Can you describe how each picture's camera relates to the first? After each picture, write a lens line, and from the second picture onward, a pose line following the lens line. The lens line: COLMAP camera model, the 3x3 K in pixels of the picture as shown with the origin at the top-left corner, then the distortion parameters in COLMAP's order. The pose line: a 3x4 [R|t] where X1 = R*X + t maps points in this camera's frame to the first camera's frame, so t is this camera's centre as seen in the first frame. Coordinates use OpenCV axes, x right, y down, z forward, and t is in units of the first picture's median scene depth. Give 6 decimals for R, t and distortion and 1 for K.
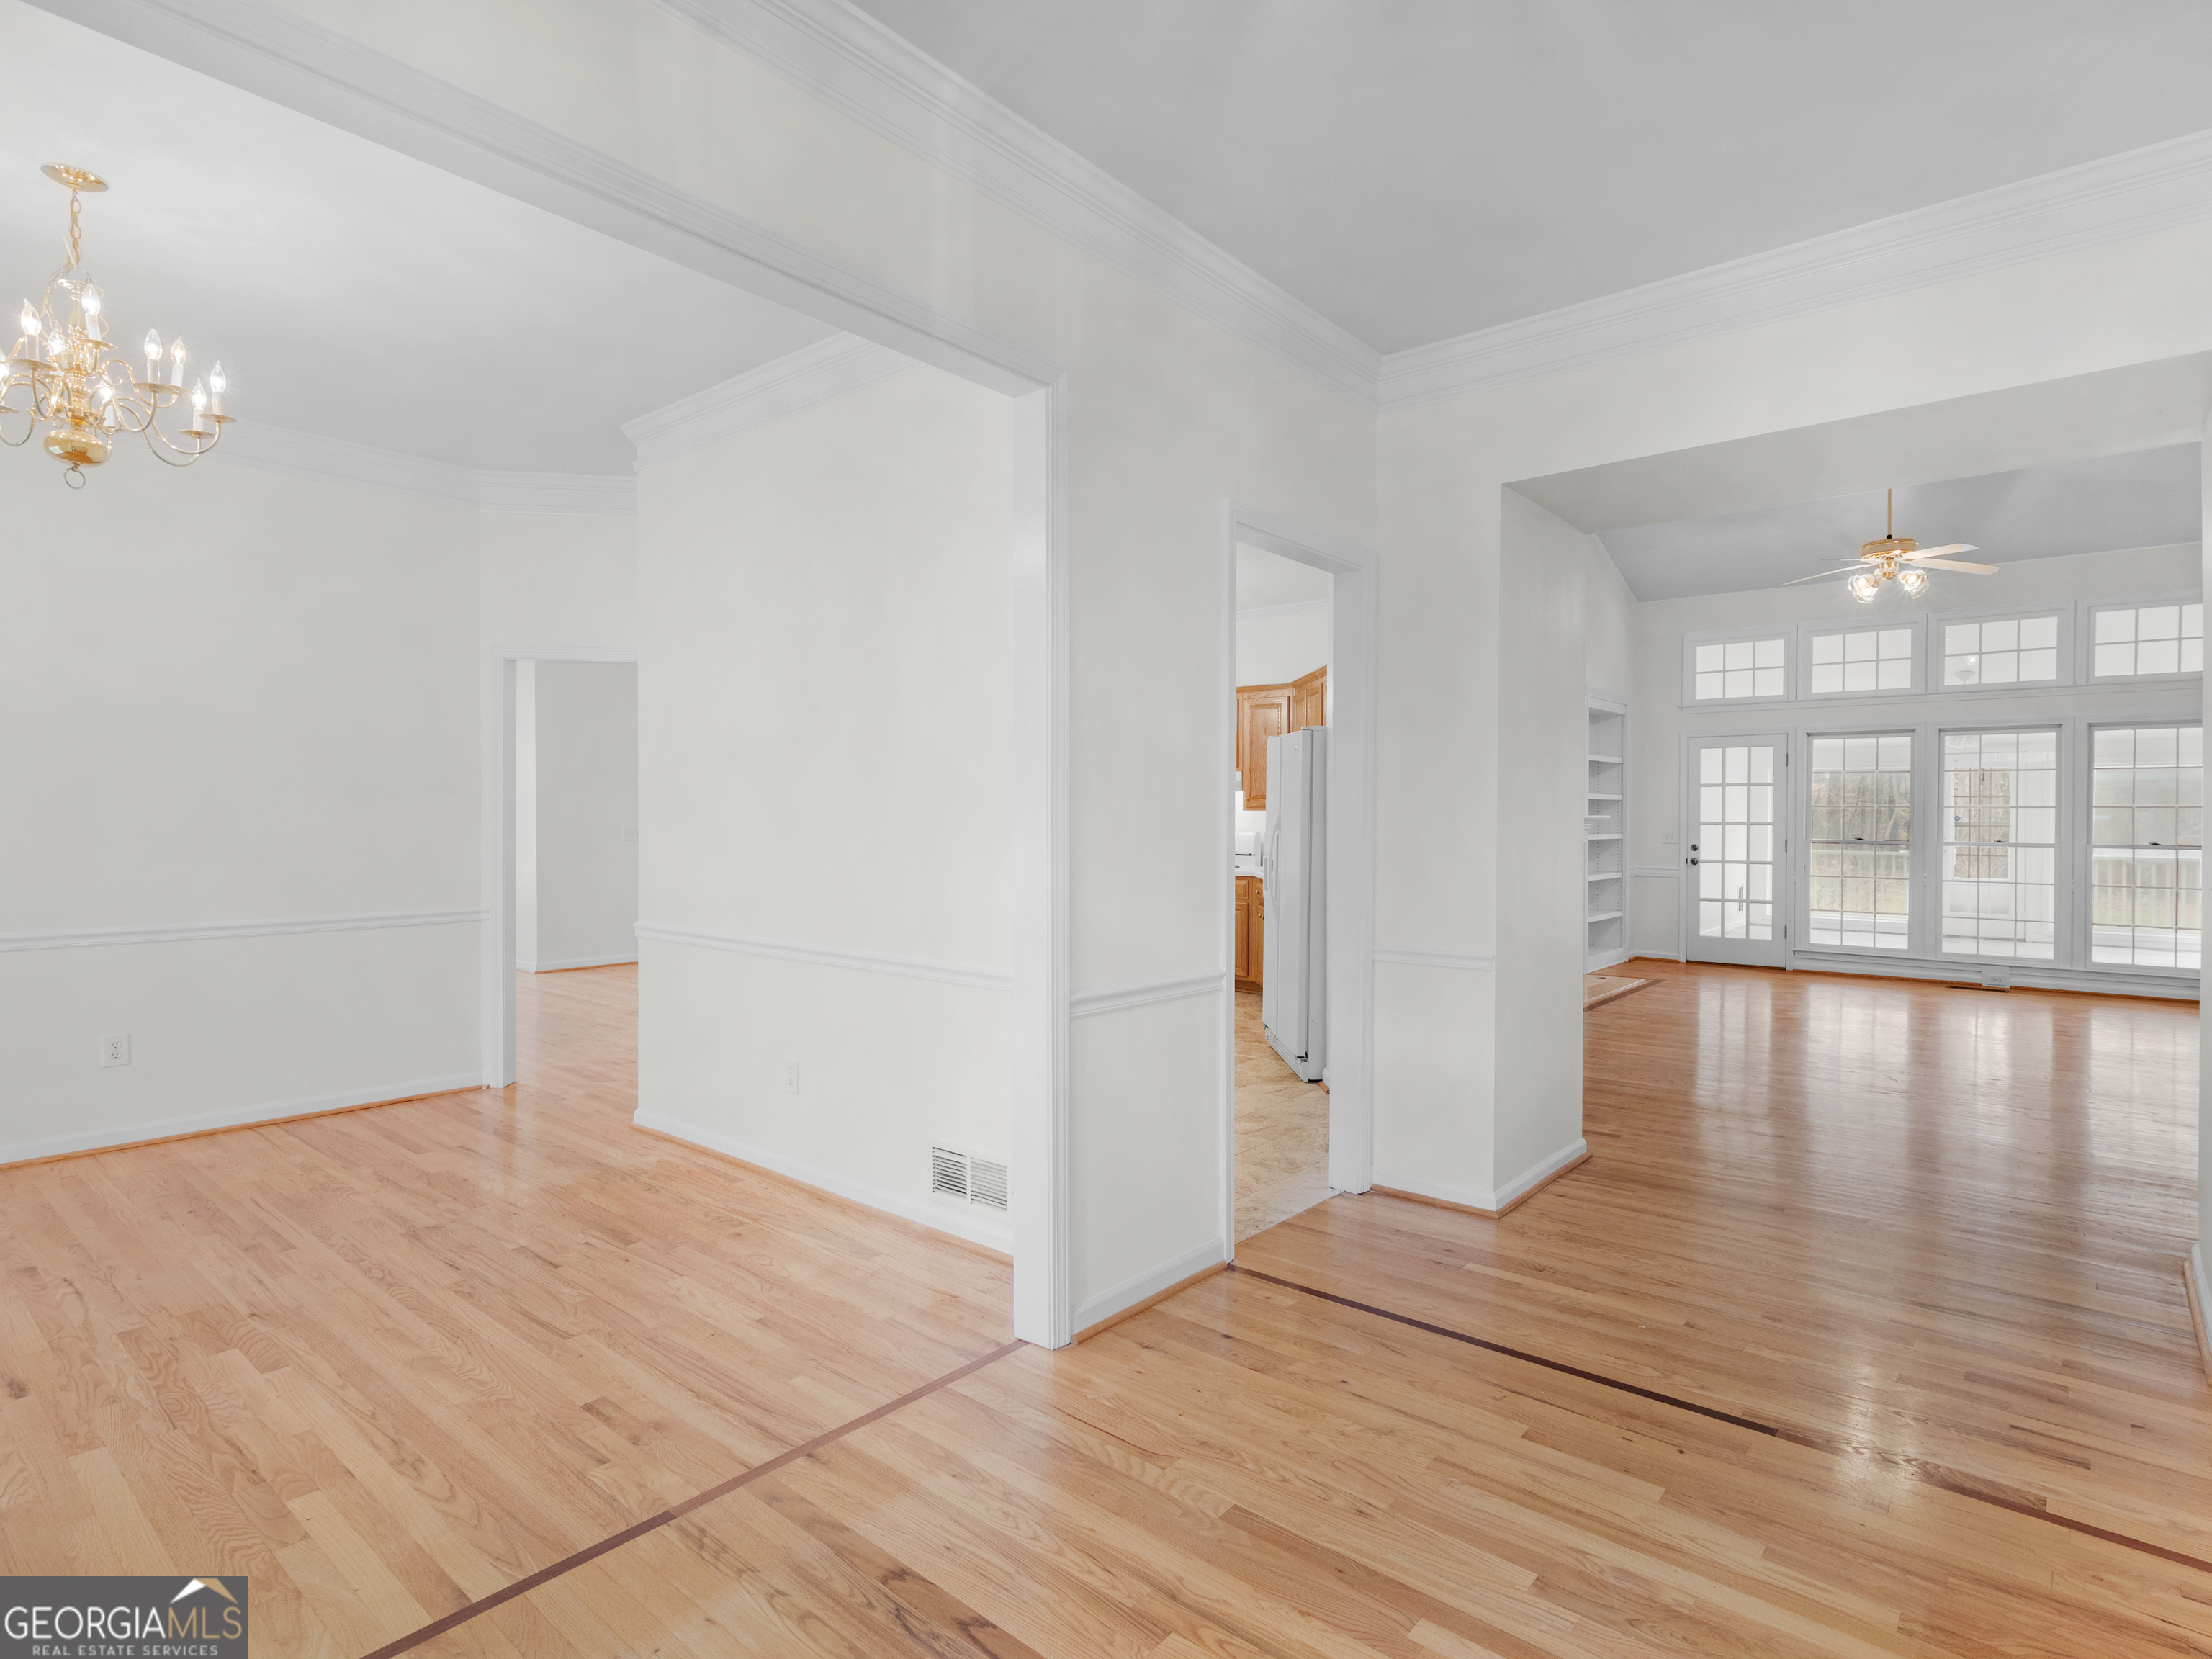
lens RADIAL K [[1175.5, 0, 1218.8], [0, 1175.5, 828.5], [0, 0, 1]] dist [0.004775, -0.001169]
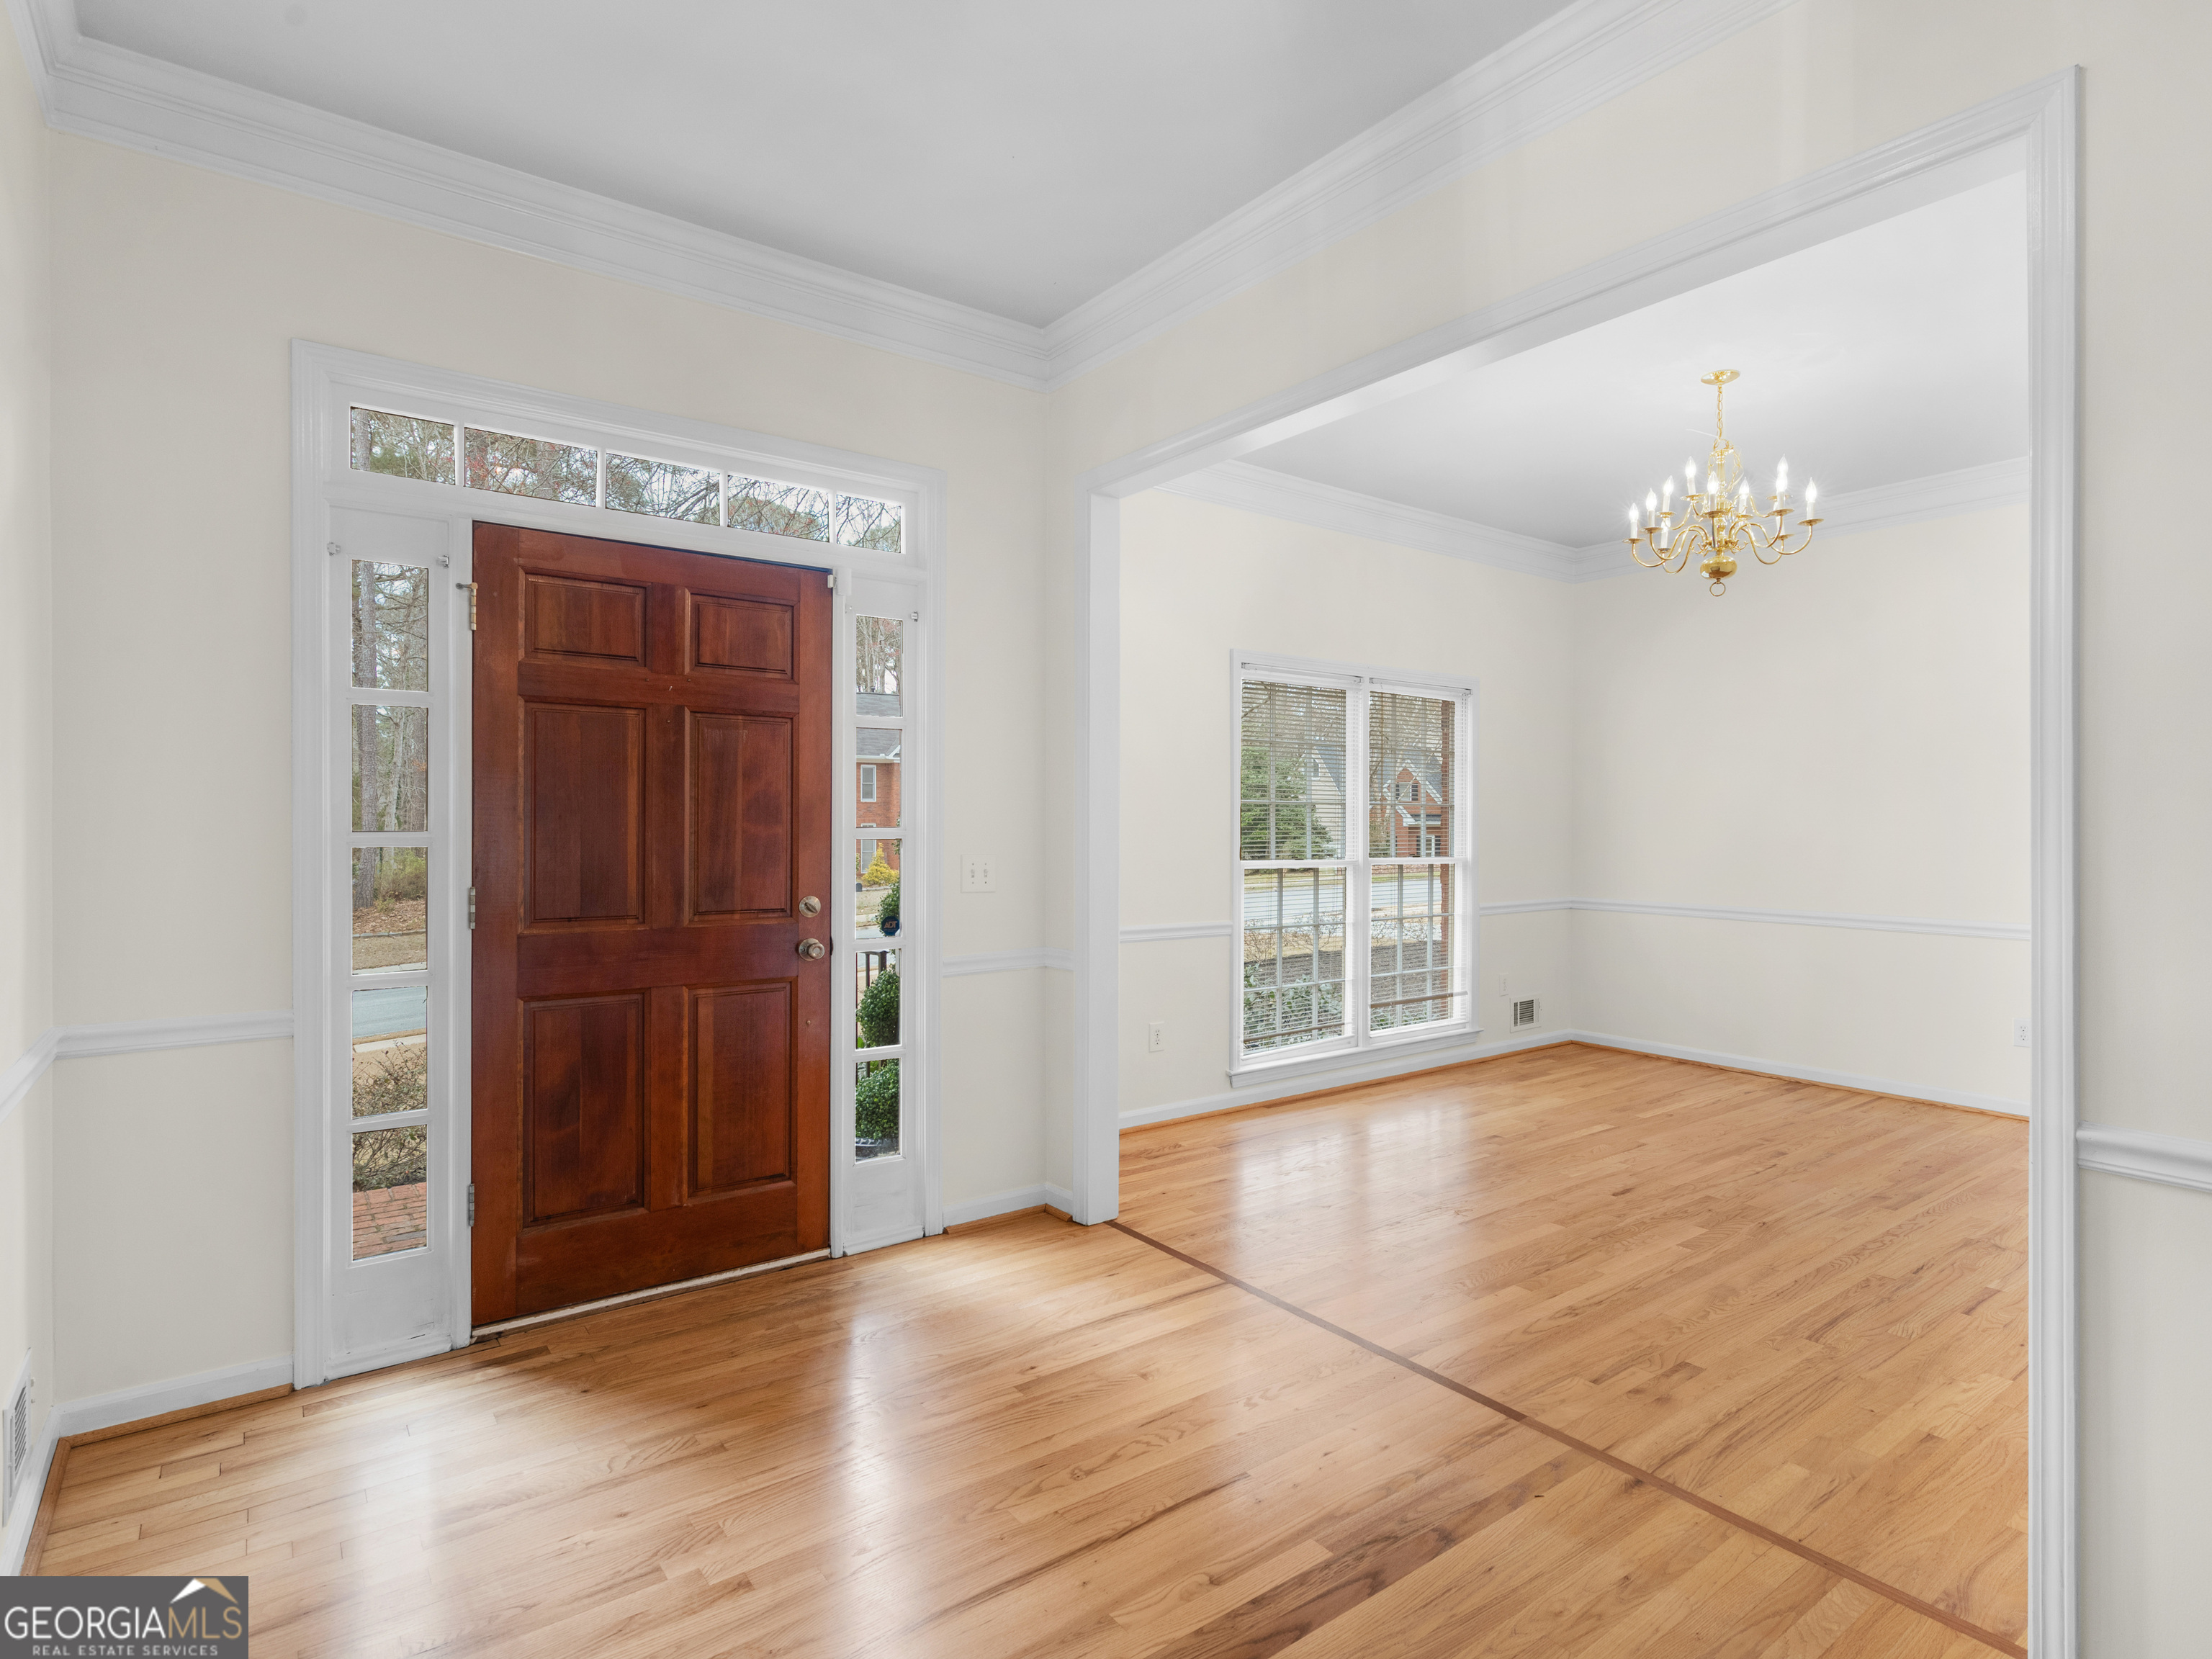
lens RADIAL K [[1113.7, 0, 1098.7], [0, 1113.7, 821.4], [0, 0, 1]] dist [0.000783, -0.000097]
pose [[-0.280301, -0.004258, -0.959903, 0.667927], [-0.014722, 0.999892, -0.000136, -0.005738], [0.959799, 0.014094, -0.280333, 0.831255]]
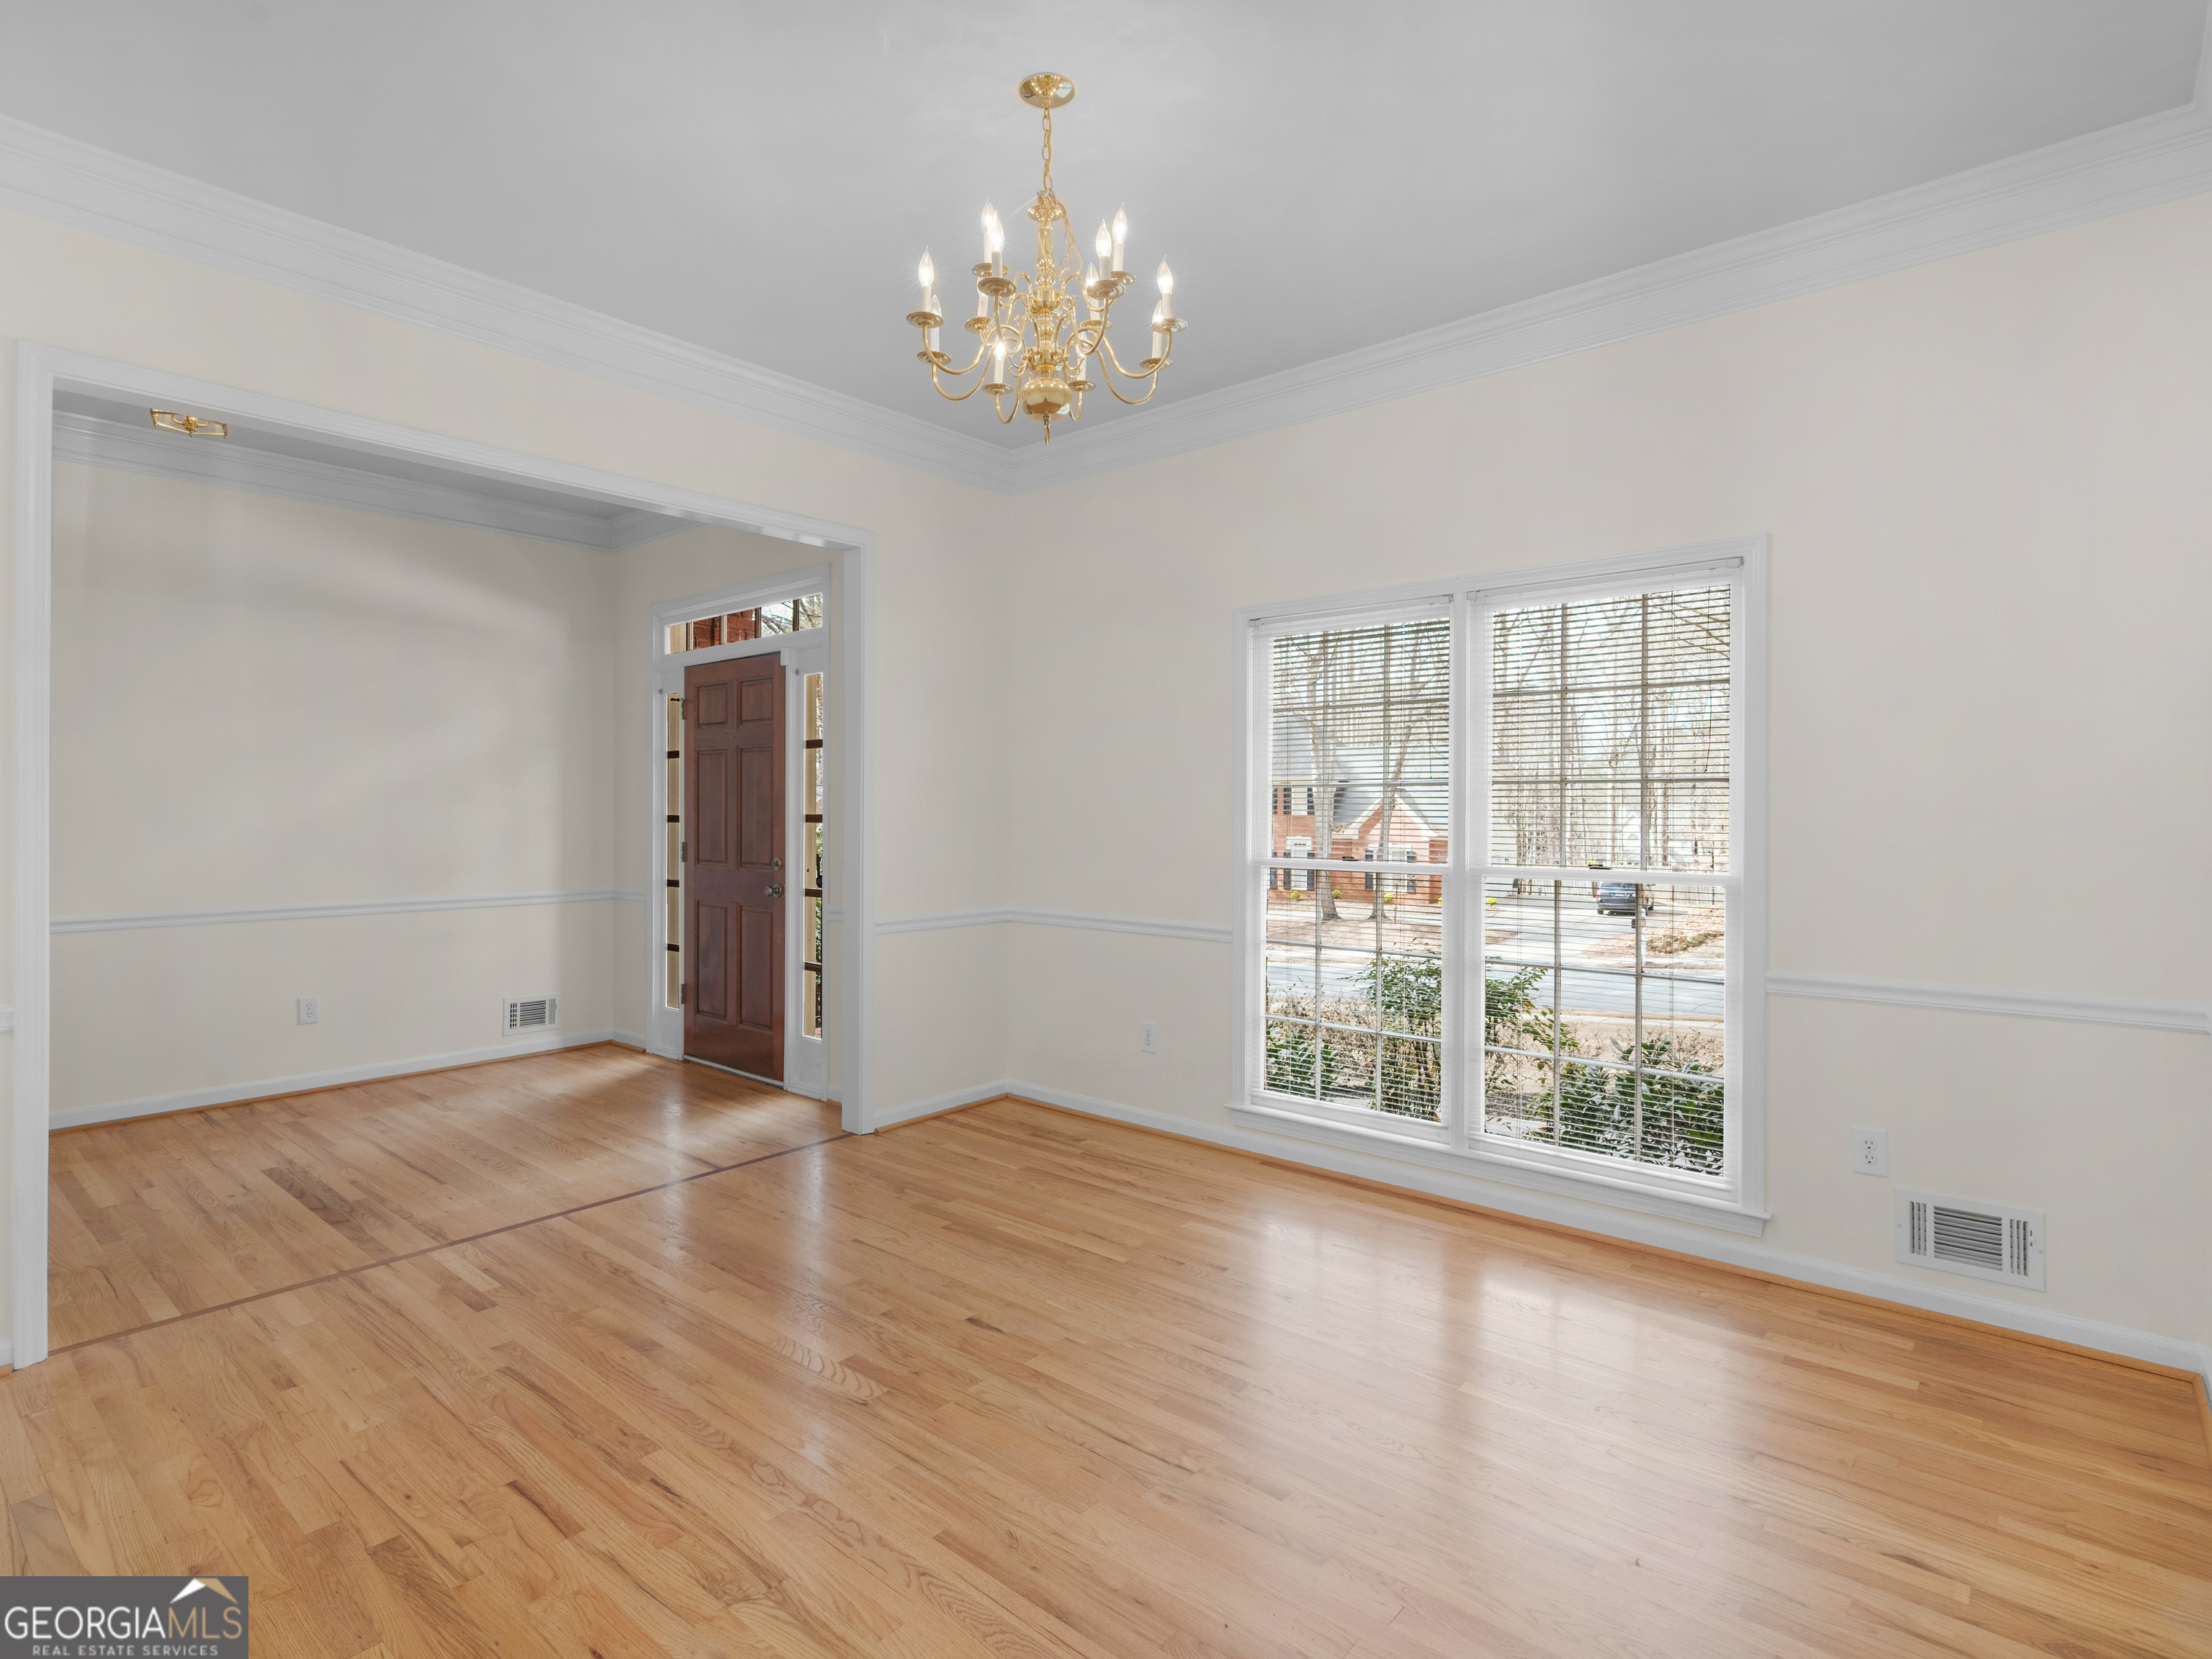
lens RADIAL K [[1113.8, 0, 1103.9], [0, 1113.8, 809.9], [0, 0, 1]] dist [-0.001981, -0.000669]
pose [[-0.999379, -0.005201, 0.034862, -1.306443], [-0.004725, 0.999895, 0.013699, -0.035028], [-0.034930, 0.013526, -0.999298, 2.299069]]
